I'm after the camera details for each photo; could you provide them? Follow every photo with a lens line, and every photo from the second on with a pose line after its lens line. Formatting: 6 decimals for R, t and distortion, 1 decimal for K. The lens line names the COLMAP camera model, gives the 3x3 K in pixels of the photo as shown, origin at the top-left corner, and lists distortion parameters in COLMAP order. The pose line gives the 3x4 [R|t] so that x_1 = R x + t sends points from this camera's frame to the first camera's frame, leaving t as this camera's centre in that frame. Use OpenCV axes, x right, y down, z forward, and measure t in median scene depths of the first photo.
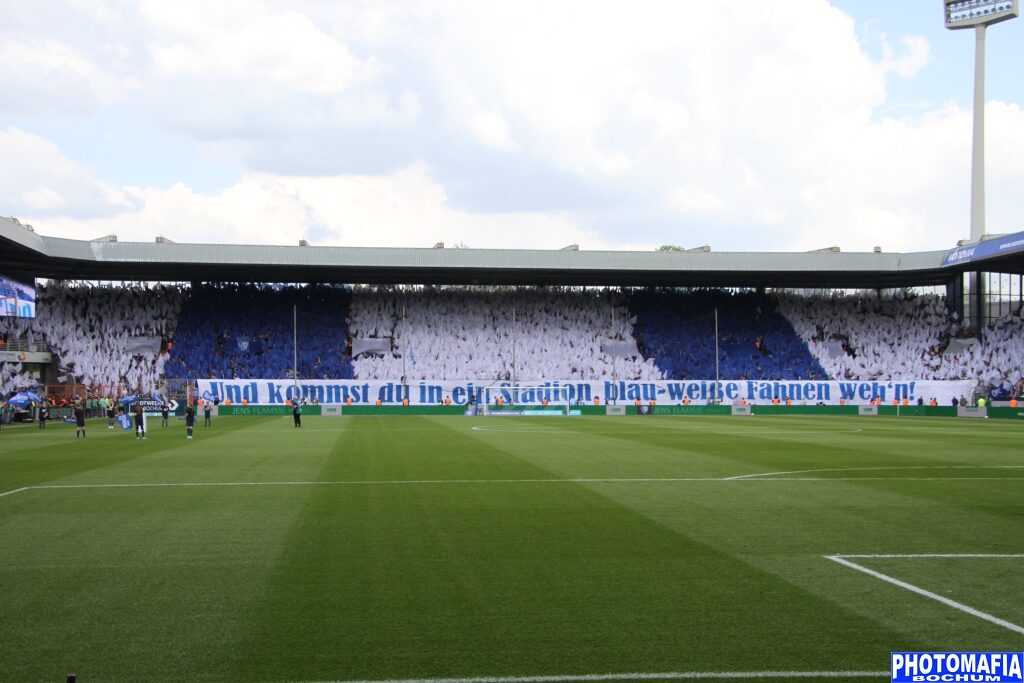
lens RADIAL K [[1329.9, 0, 512.4], [0, 1329.9, 362.3], [0, 0, 1]] dist [0.070894, 0.449844]
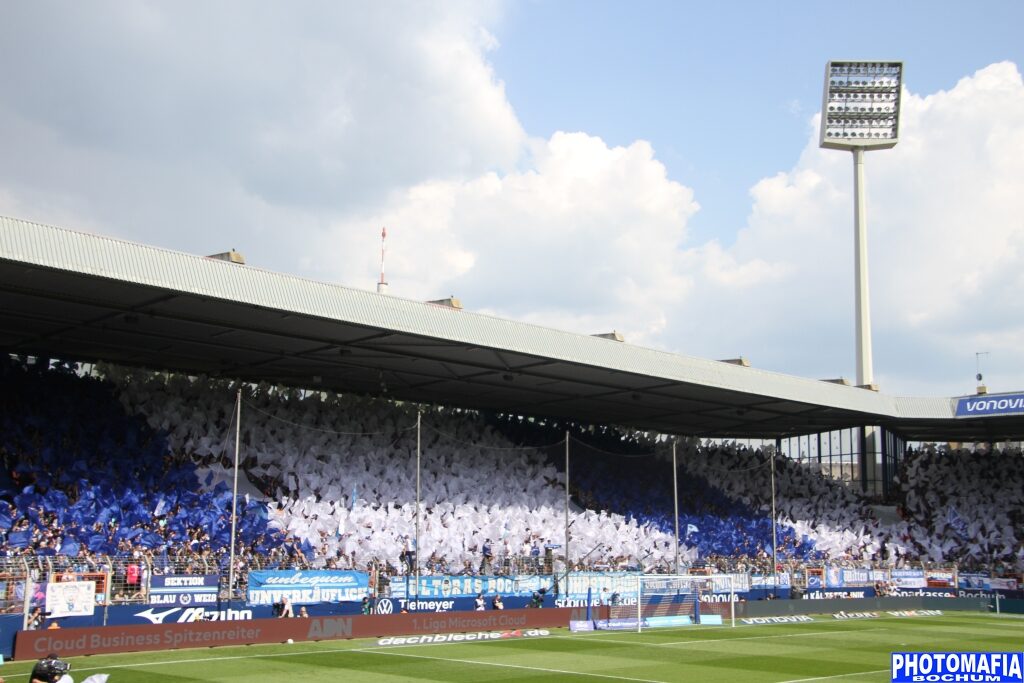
lens RADIAL K [[1195.6, 0, 510.8], [0, 1195.6, 357.4], [0, 0, 1]] dist [0.054991, 0.041406]
pose [[0.776963, 0.105222, 0.620691, -0.297525], [-0.034302, 0.991544, -0.125153, -0.008920], [-0.628612, 0.075949, 0.774002, 0.552343]]
